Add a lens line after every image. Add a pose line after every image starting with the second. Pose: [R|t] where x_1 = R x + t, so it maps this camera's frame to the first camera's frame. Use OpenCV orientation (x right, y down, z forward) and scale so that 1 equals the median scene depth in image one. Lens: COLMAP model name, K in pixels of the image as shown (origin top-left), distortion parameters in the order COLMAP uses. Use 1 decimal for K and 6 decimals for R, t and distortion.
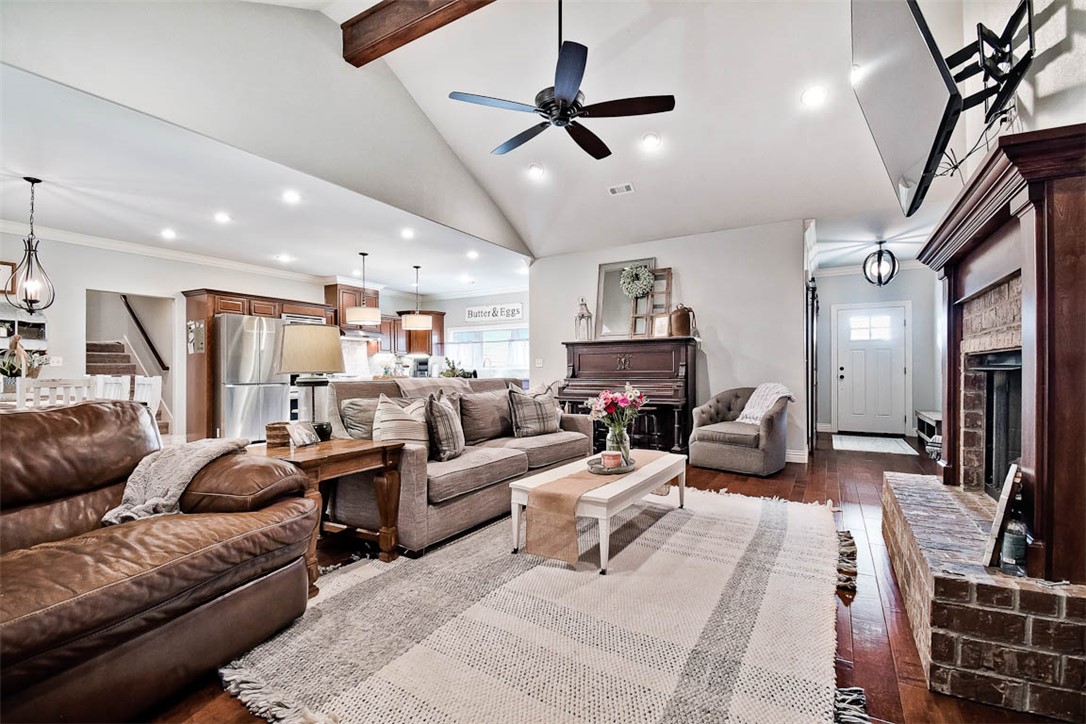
lens RADIAL K [[485.9, 0, 545.2], [0, 485.9, 348.9], [0, 0, 1]] dist [0.000303, -0.016096]
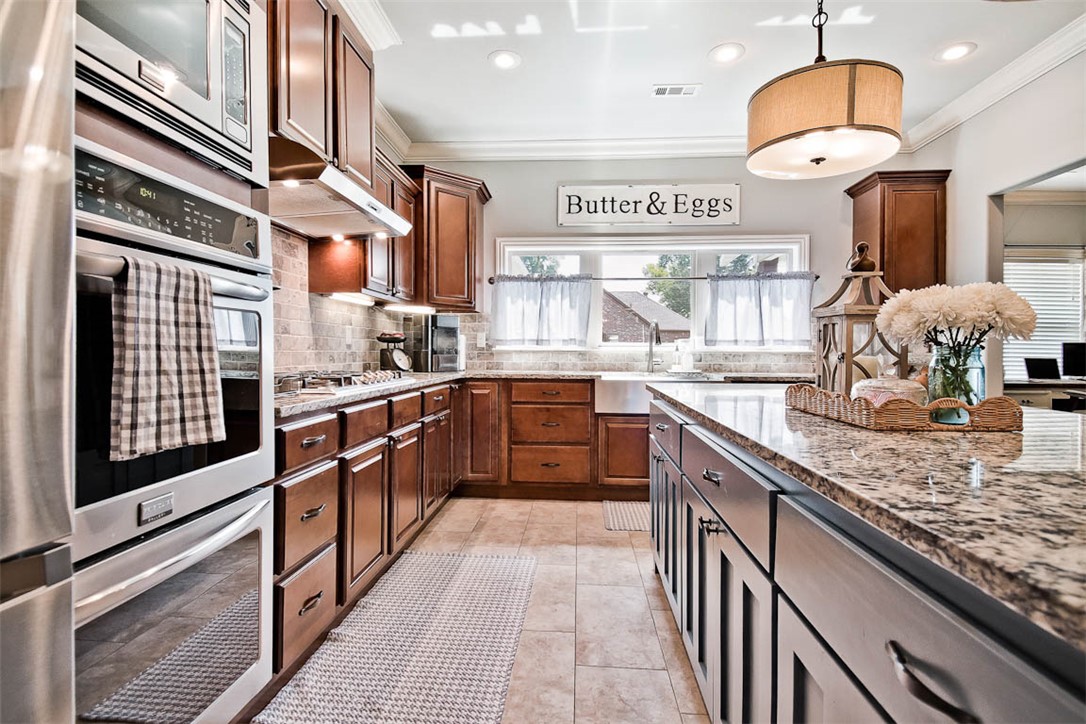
lens RADIAL K [[514.7, 0, 542.7], [0, 514.7, 354.8], [0, 0, 1]] dist [-0.000561, -0.000092]
pose [[0.897255, 0.004747, 0.441486, -0.622804], [-0.028008, 0.998540, 0.046187, 0.049275], [-0.440622, -0.053806, 0.896079, 1.130906]]
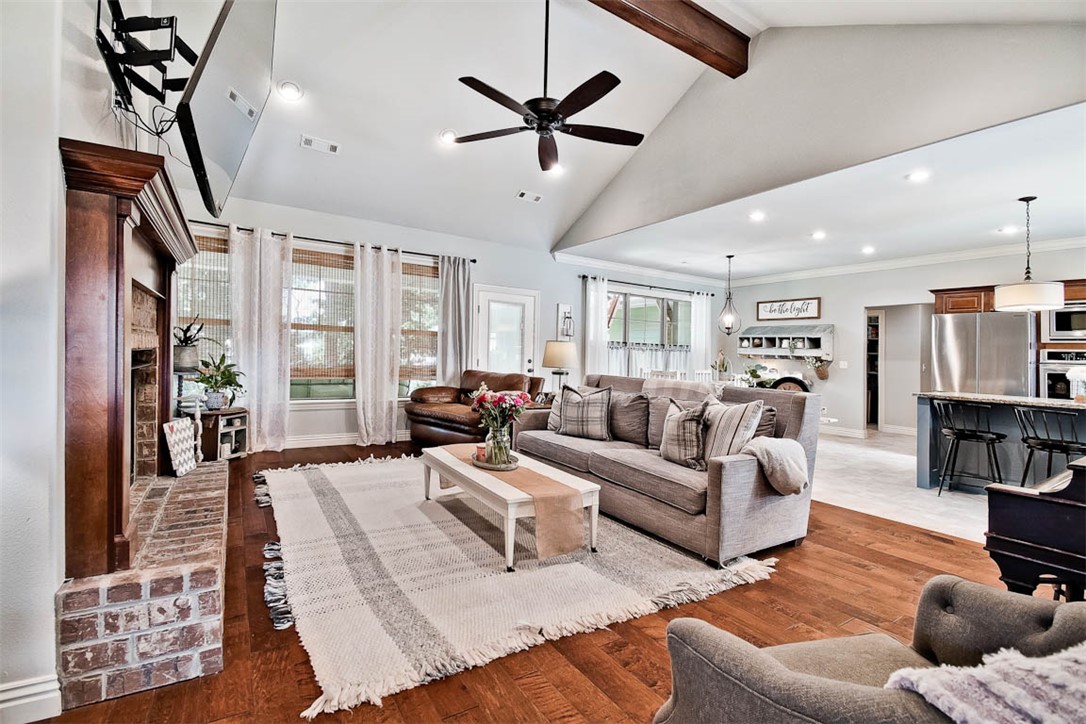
lens RADIAL K [[483.8, 0, 545.0], [0, 483.8, 347.1], [0, 0, 1]] dist [0.000170, -0.016574]
pose [[-0.451993, -0.028684, -0.891560, 0.545850], [0.006428, 0.999352, -0.035411, 0.019341], [0.891998, -0.021737, -0.451516, 0.840720]]
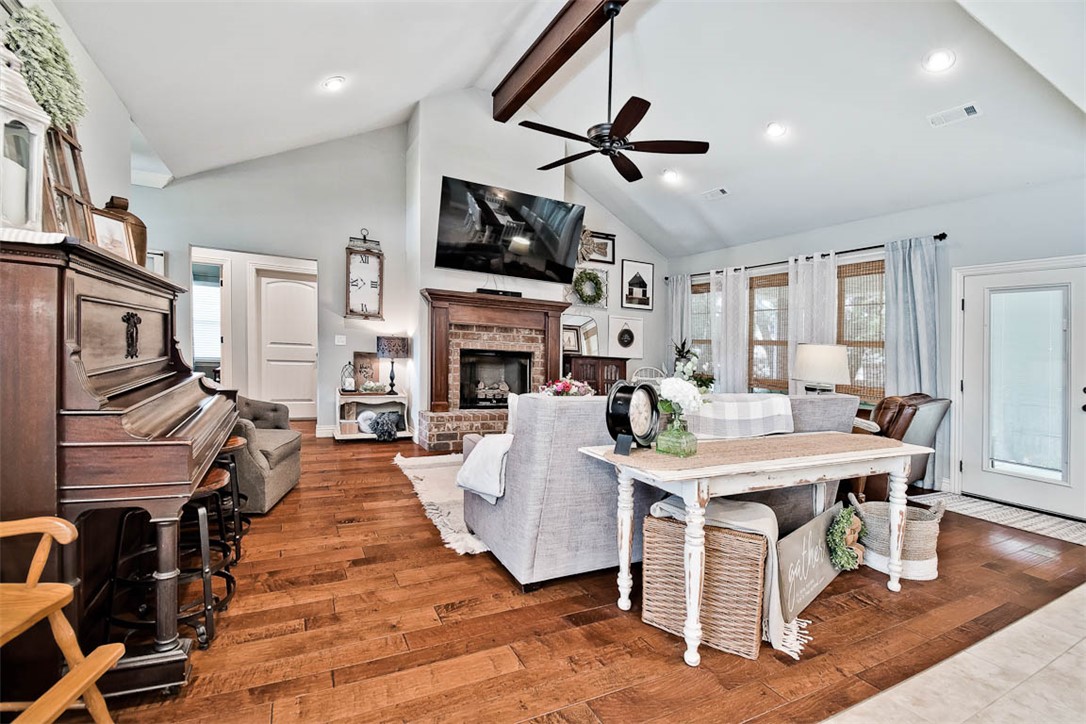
lens RADIAL K [[488.6, 0, 535.6], [0, 488.6, 352.9], [0, 0, 1]] dist [0.001911, -0.016643]
pose [[-0.840781, -0.041733, 0.539765, -0.269637], [-0.071564, 0.996843, -0.034401, 0.040227], [-0.536625, -0.067552, -0.841113, 1.184191]]
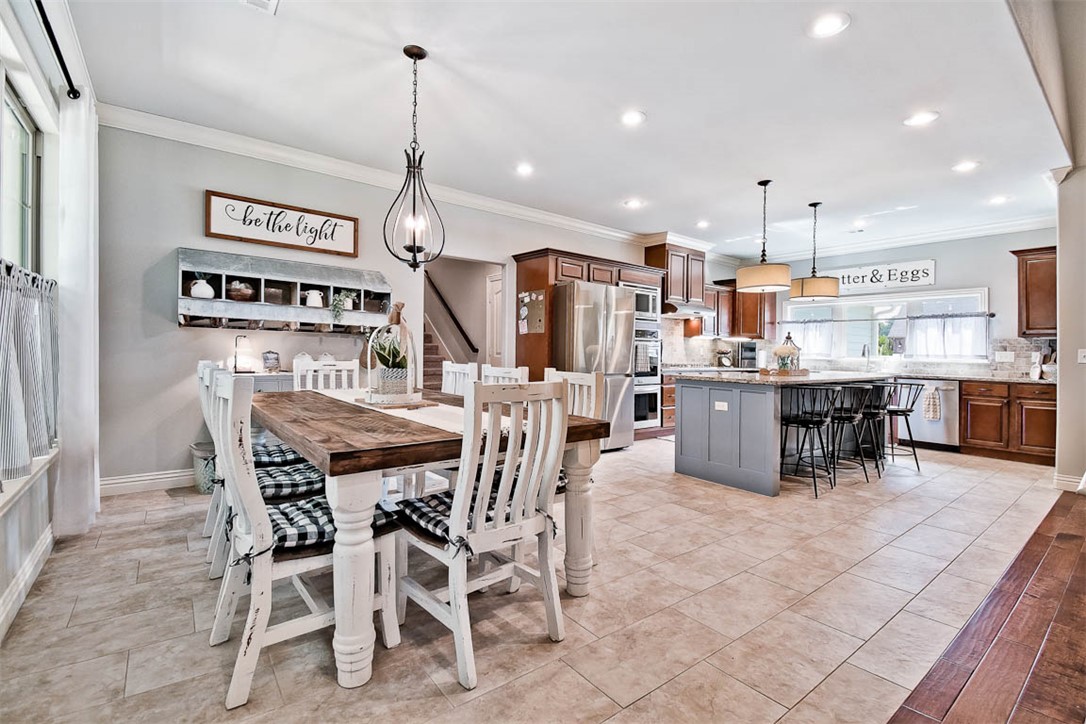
lens RADIAL K [[485.6, 0, 542.4], [0, 485.6, 345.7], [0, 0, 1]] dist [0.049284, -0.039711]
pose [[0.928438, 0.016540, -0.371120, -0.475407], [-0.006151, 0.999556, 0.029159, 0.007818], [0.371437, -0.024790, 0.928127, 0.313588]]
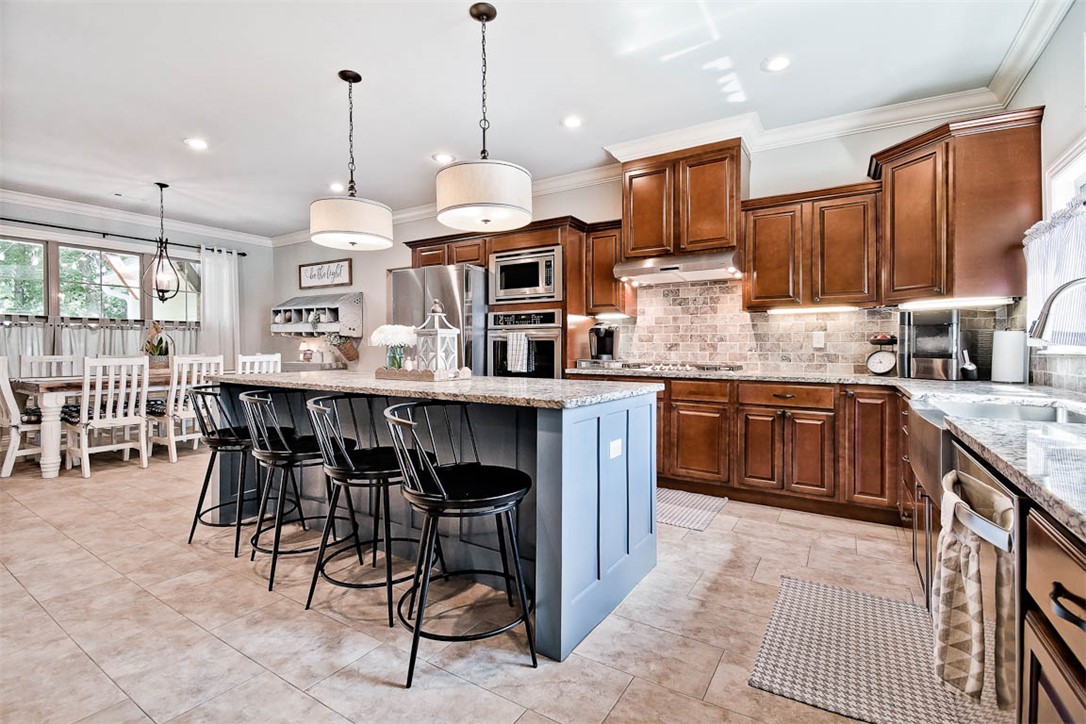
lens RADIAL K [[480.9, 0, 545.3], [0, 480.9, 356.2], [0, 0, 1]] dist [0.004596, -0.014442]
pose [[-0.028497, 0.018938, -0.999414, 0.052571], [0.040700, 0.999013, 0.017769, 0.055386], [0.998765, -0.040170, -0.029240, 1.385548]]
